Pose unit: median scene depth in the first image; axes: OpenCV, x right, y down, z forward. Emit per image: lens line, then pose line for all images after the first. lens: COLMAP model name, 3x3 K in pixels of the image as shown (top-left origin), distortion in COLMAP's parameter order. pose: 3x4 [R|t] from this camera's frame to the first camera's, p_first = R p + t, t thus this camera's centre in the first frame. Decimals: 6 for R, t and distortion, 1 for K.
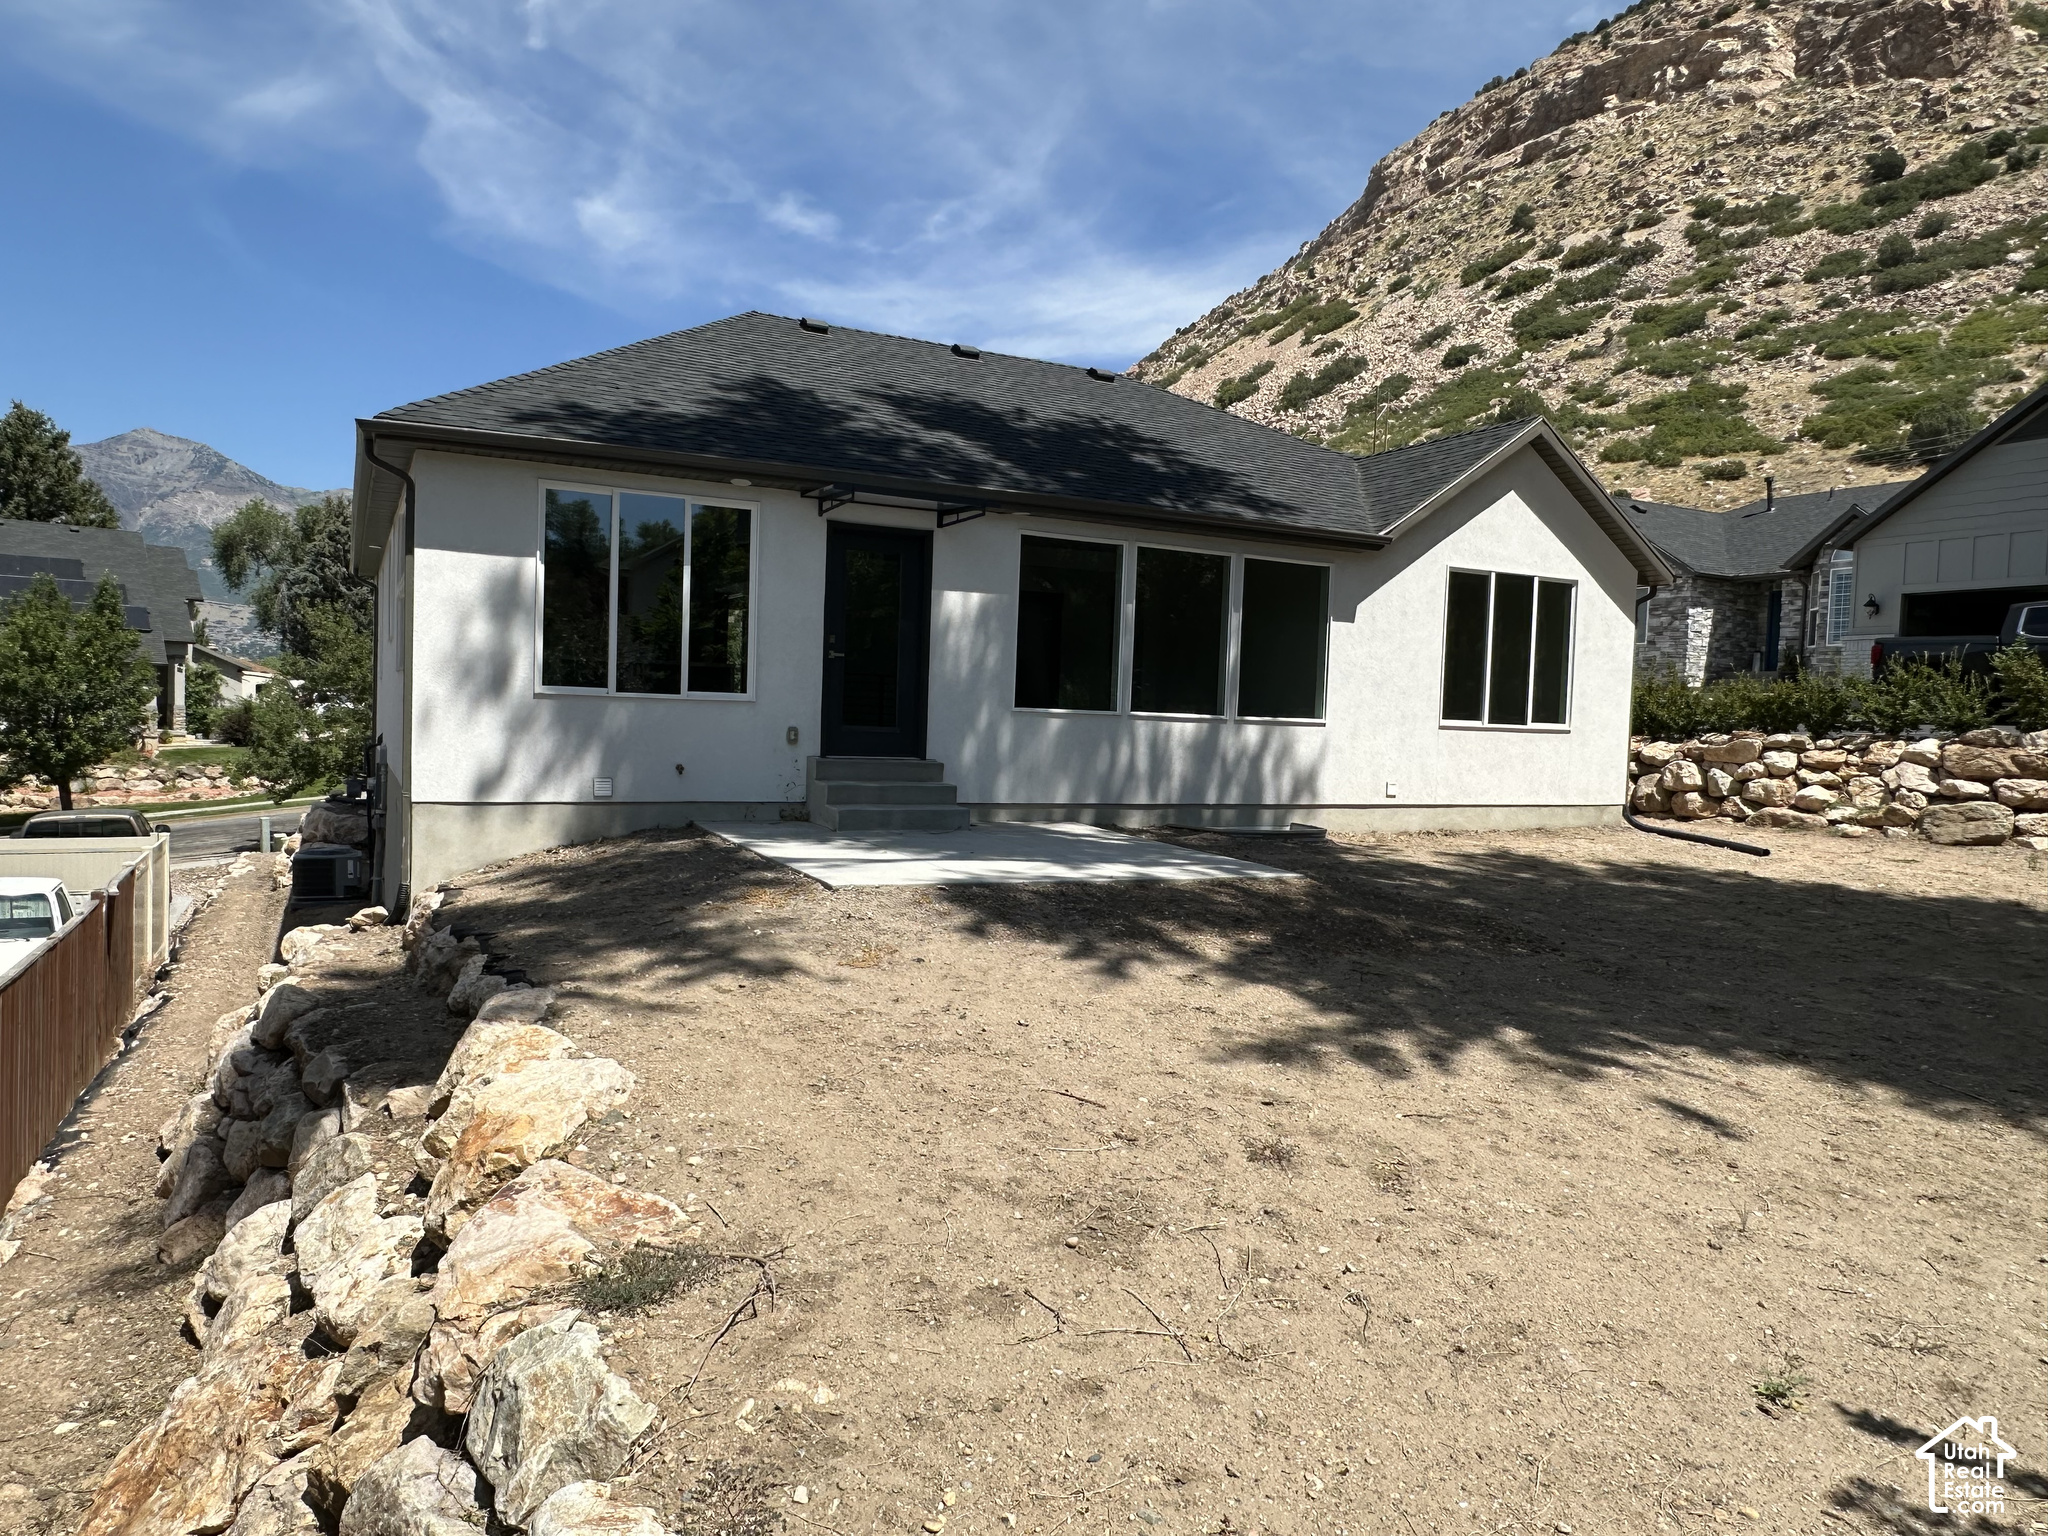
lens RADIAL K [[1307.6, 0, 1022.4], [0, 1307.6, 754.8], [0, 0, 1]] dist [0.038295, -0.000078]
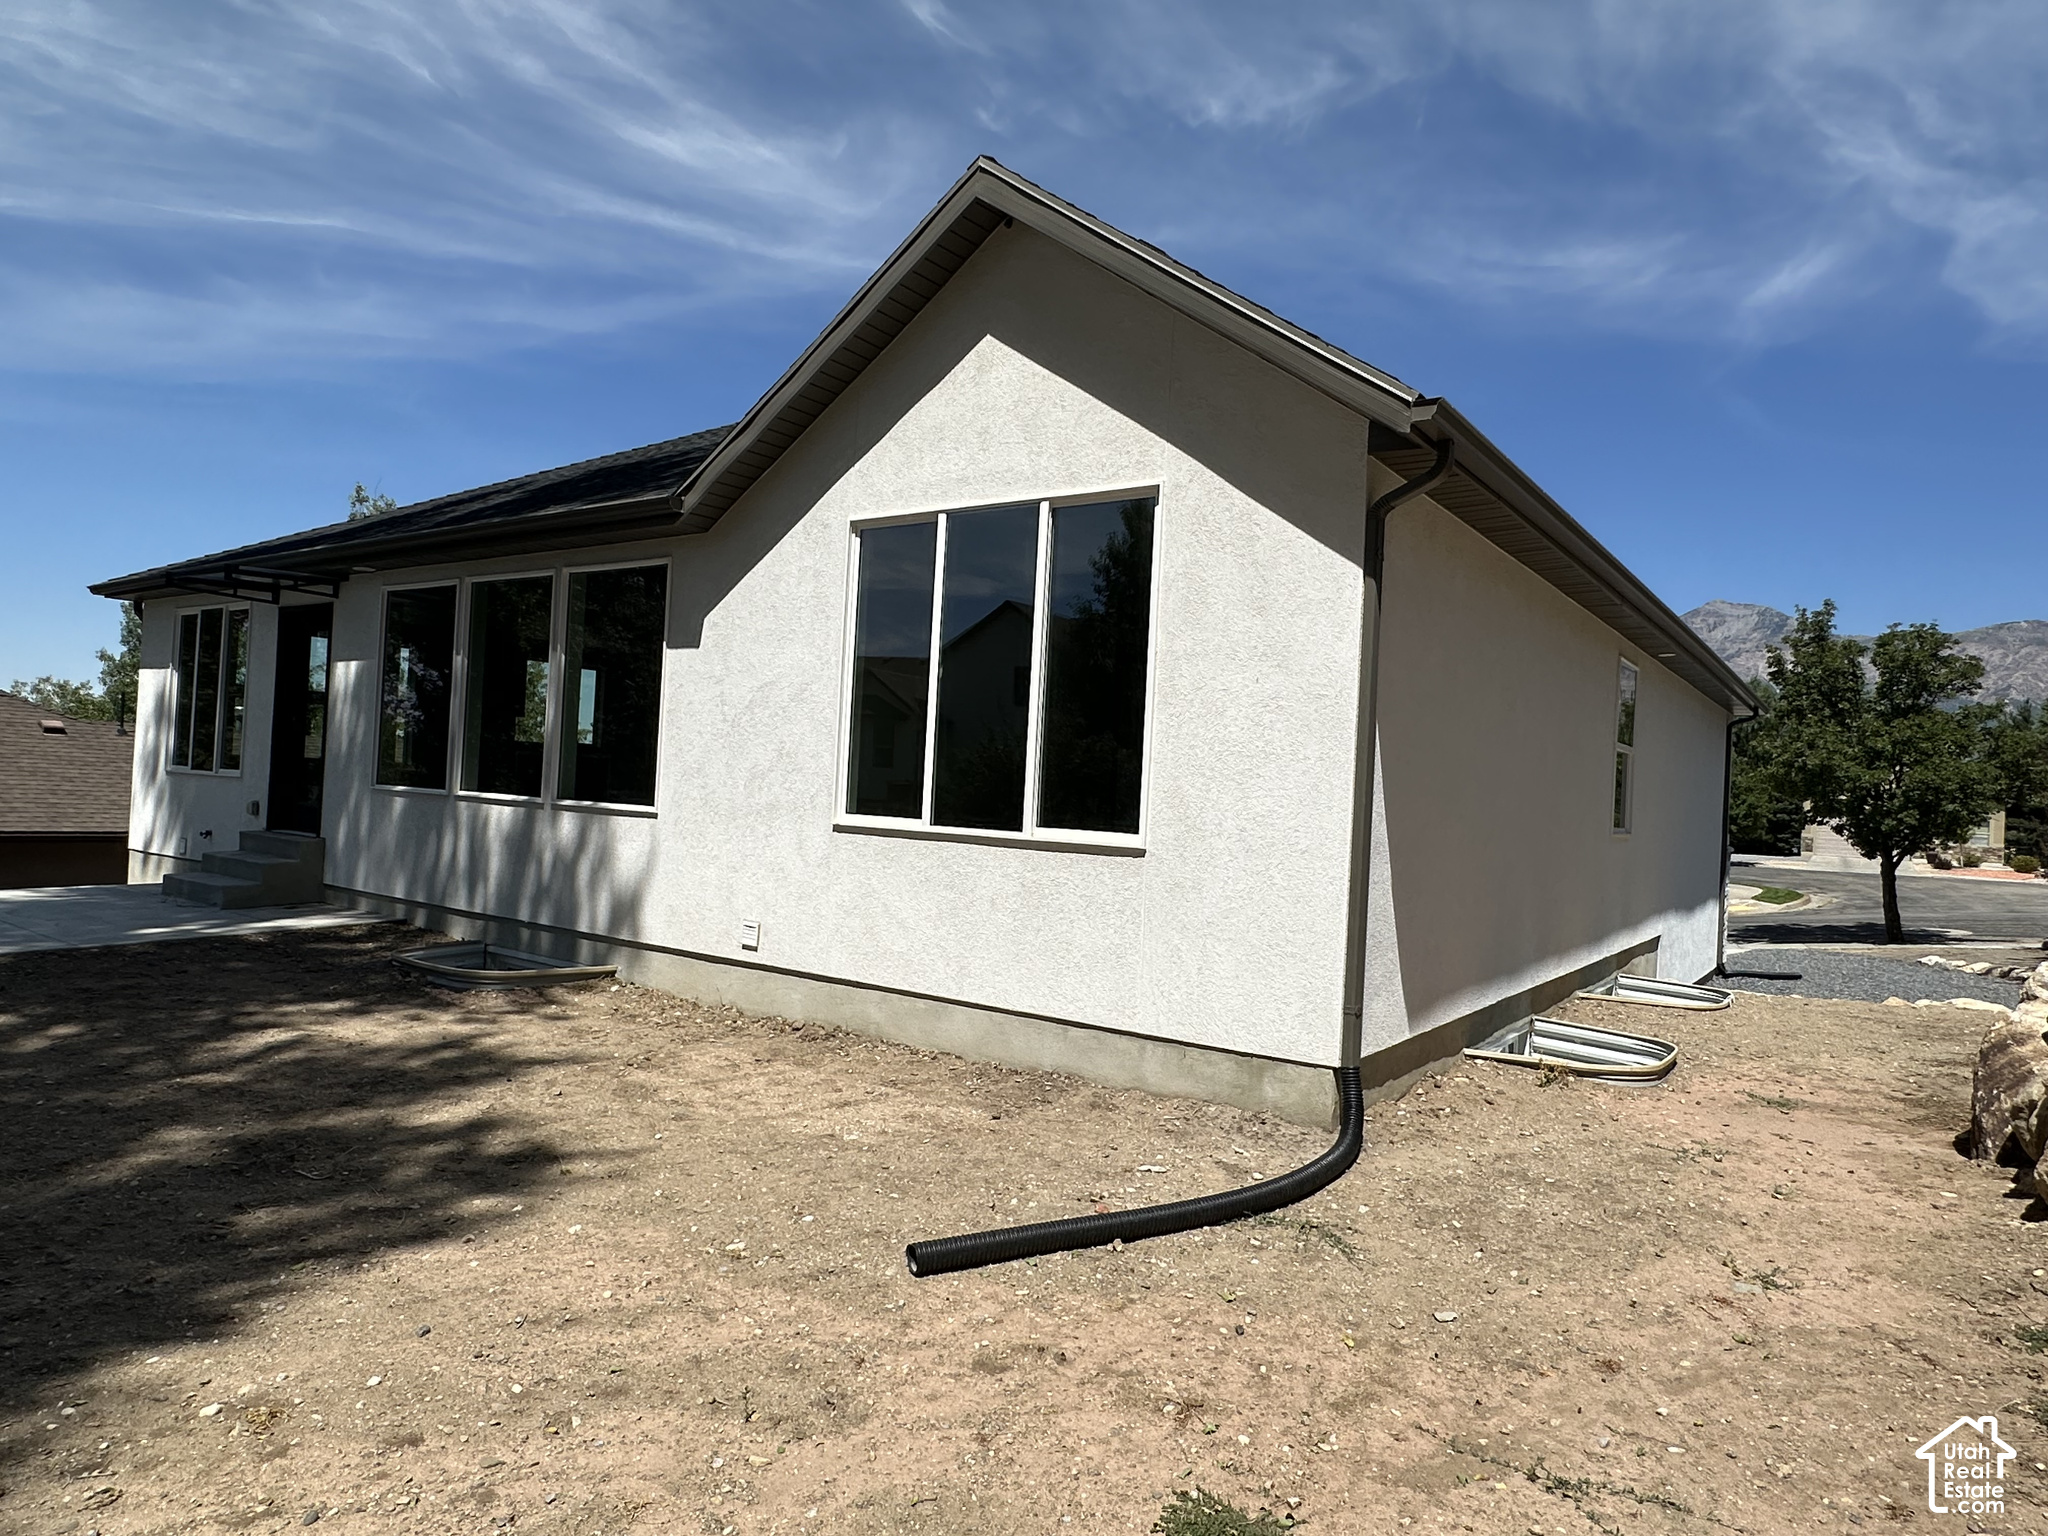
lens RADIAL K [[1247.7, 0, 1019.8], [0, 1247.7, 781.2], [0, 0, 1]] dist [-0.017504, 0.001600]
pose [[0.465420, -0.015885, -0.884947, 0.821307], [-0.062211, 0.996779, -0.050611, -0.019965], [0.882901, 0.078609, 0.462933, 0.867750]]
